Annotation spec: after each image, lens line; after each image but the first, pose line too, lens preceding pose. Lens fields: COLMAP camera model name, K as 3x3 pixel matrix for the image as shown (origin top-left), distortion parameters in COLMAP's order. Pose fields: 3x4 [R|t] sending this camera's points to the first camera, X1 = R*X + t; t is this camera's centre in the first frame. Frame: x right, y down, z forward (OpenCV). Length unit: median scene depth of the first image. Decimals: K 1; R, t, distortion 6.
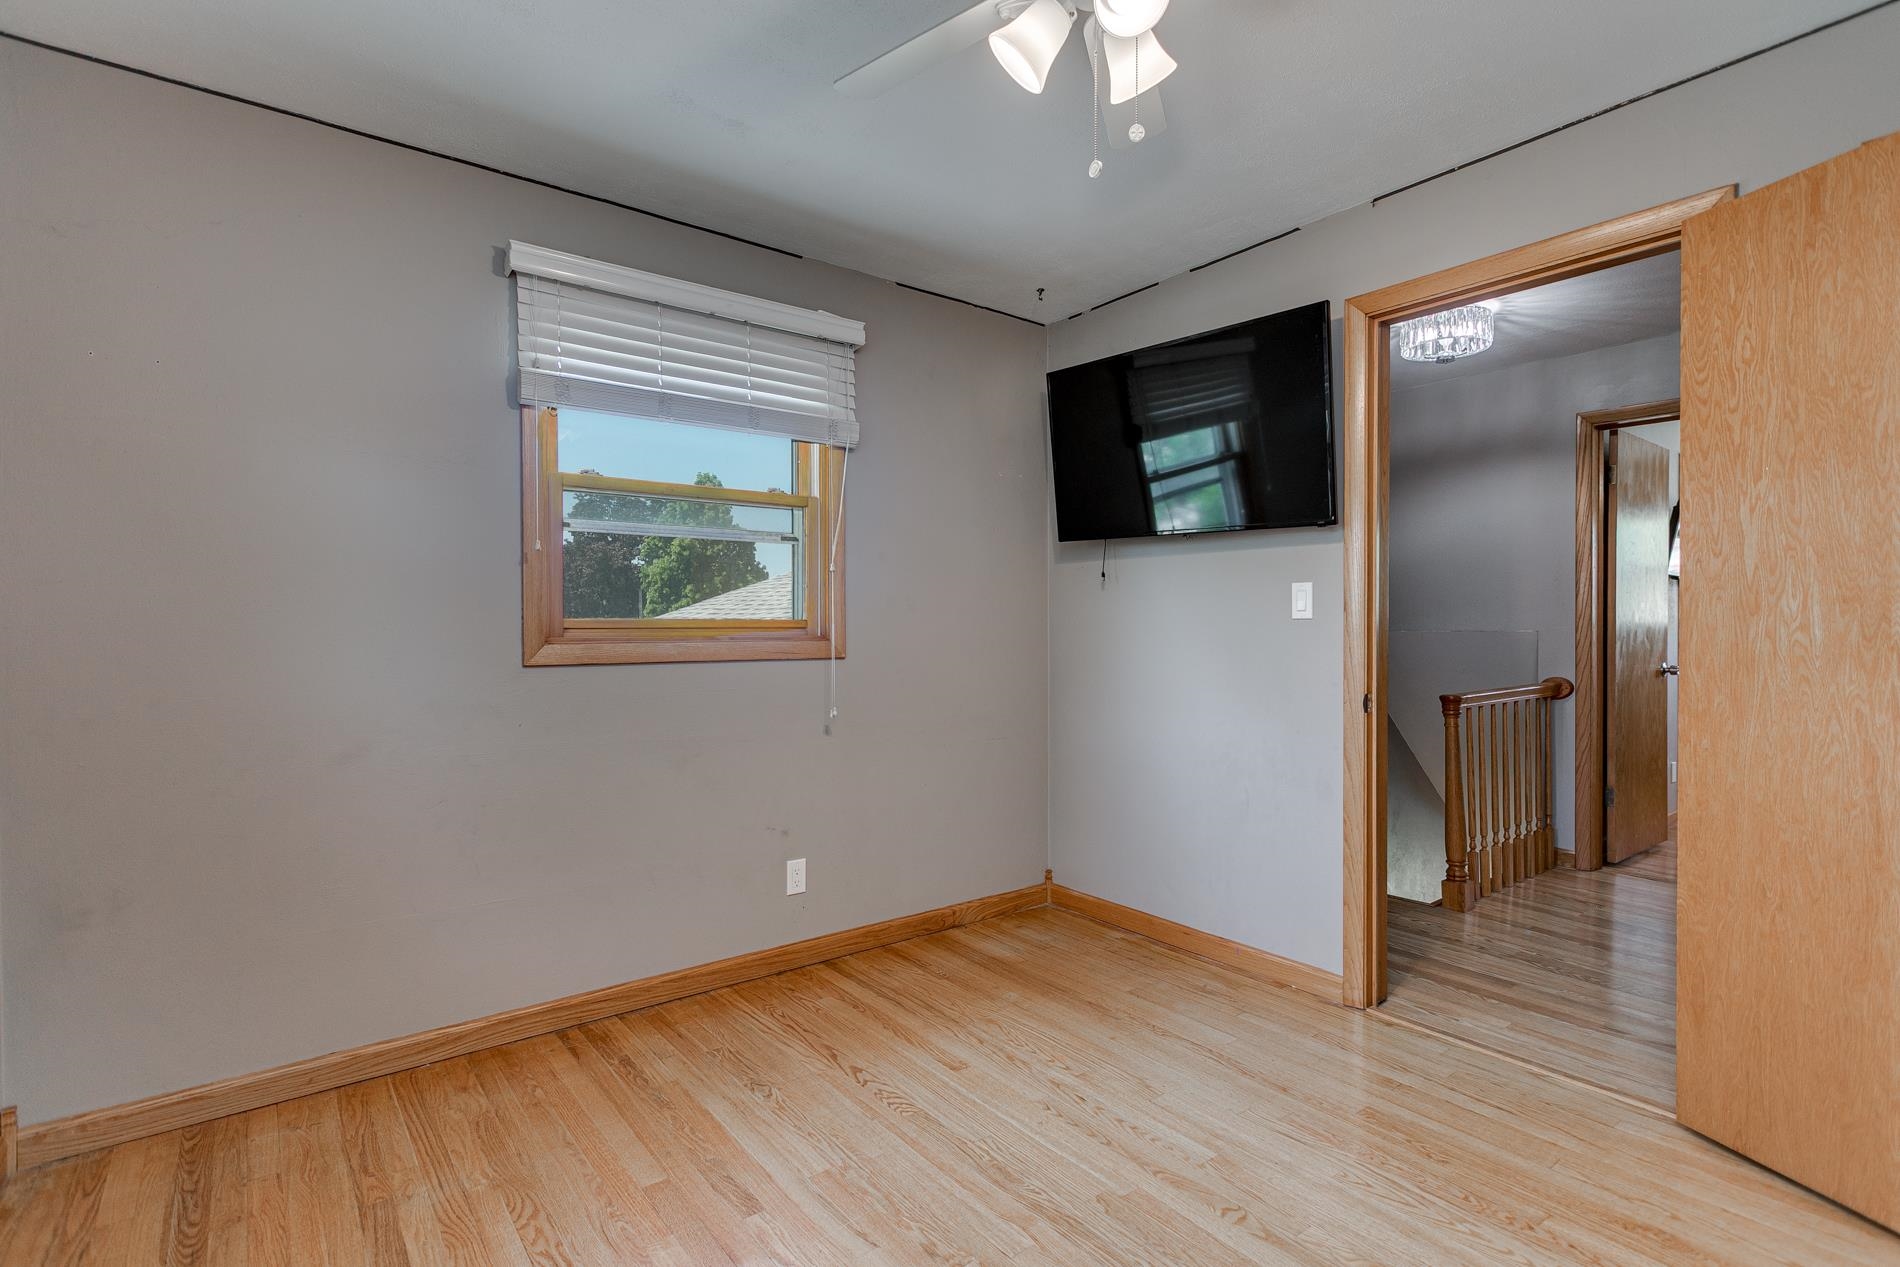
lens RADIAL K [[904.9, 0, 951.7], [0, 904.9, 645.7], [0, 0, 1]] dist [0.001315, 0.000561]
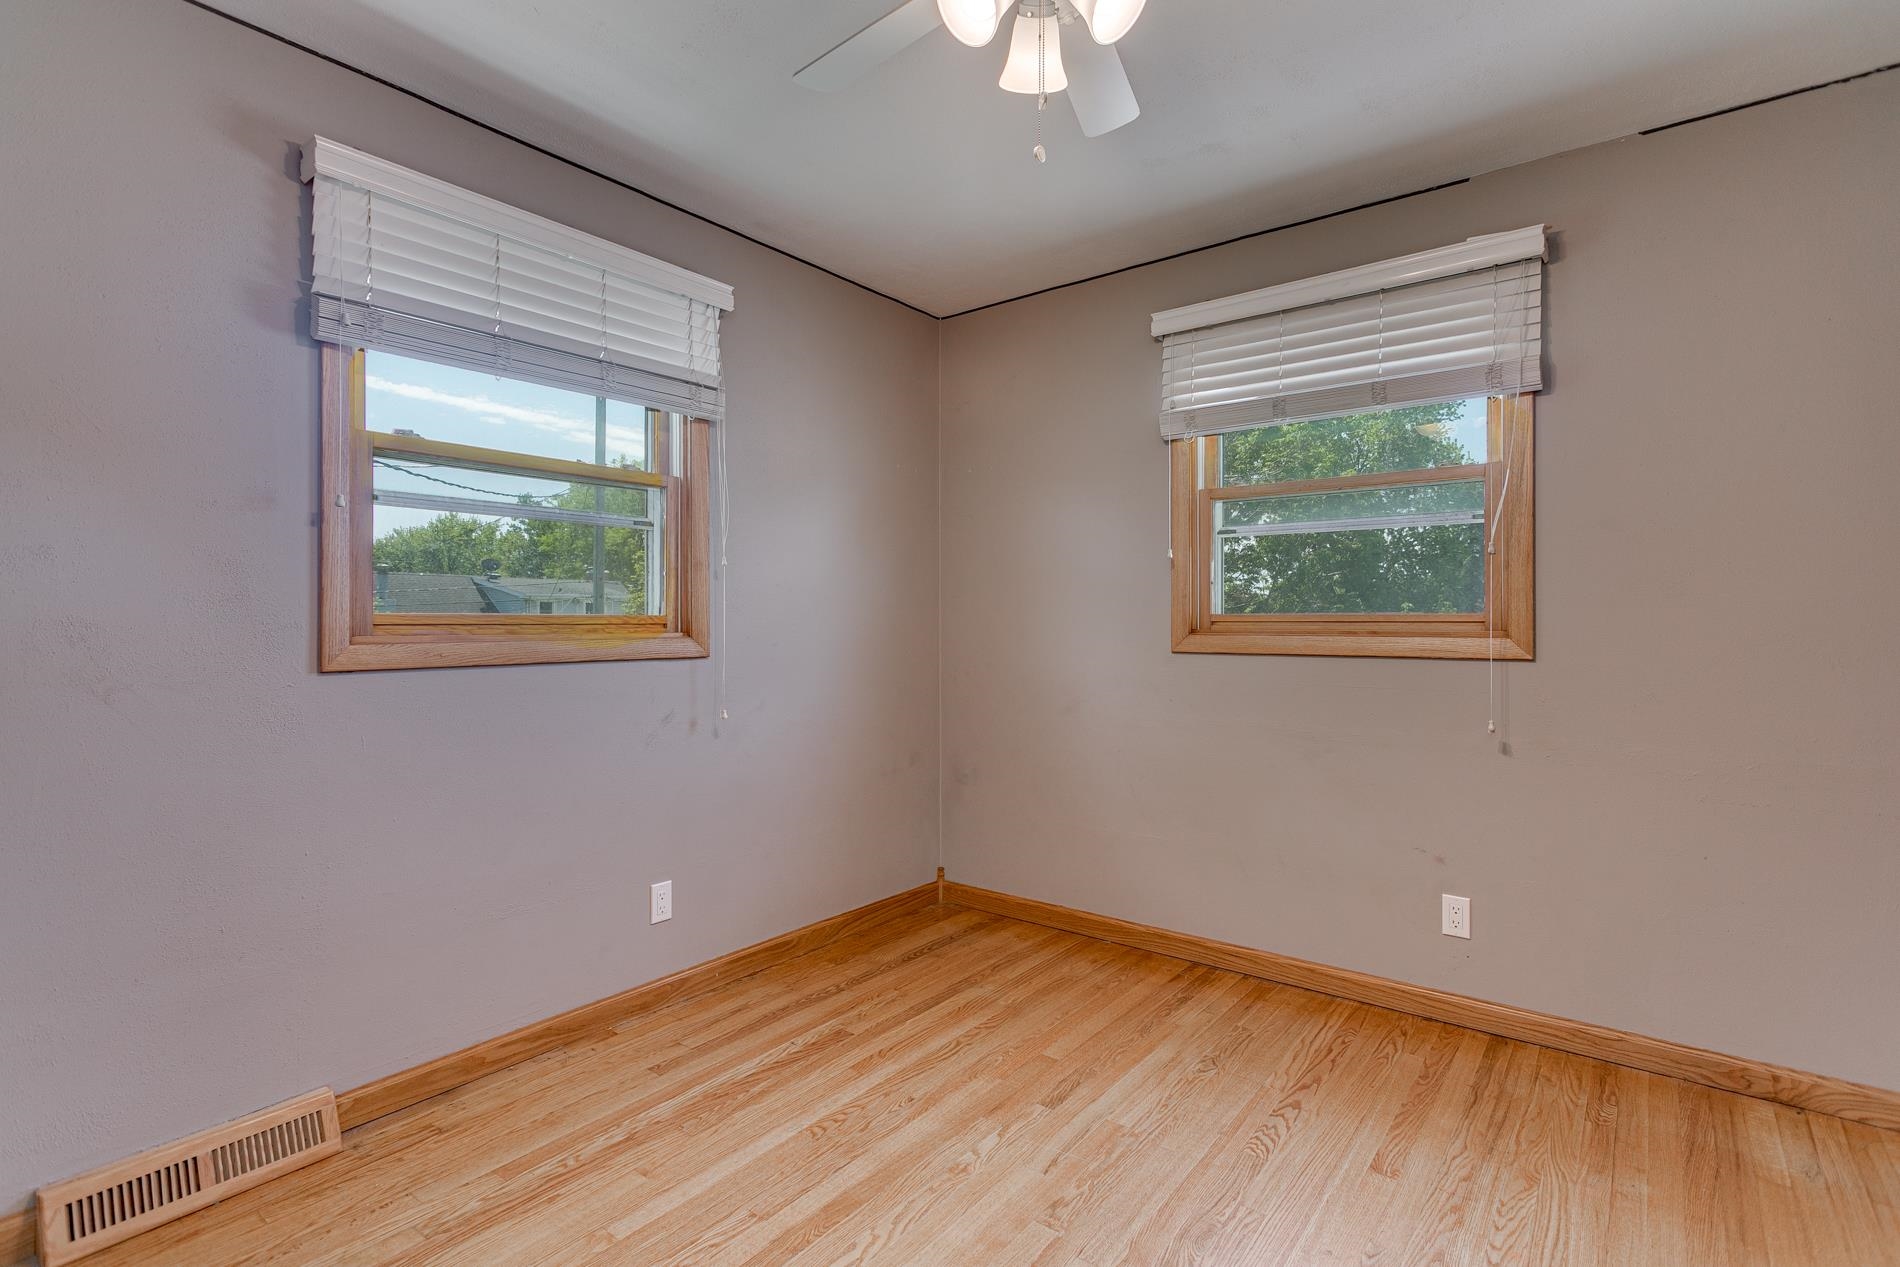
lens RADIAL K [[911.7, 0, 950.1], [0, 911.7, 634.7], [0, 0, 1]] dist [0.000235, 0.000713]
pose [[0.242400, 0.012205, -0.970100, 0.643377], [-0.019006, 0.999789, 0.007829, -0.005934], [0.969990, 0.016540, 0.242581, 0.398141]]
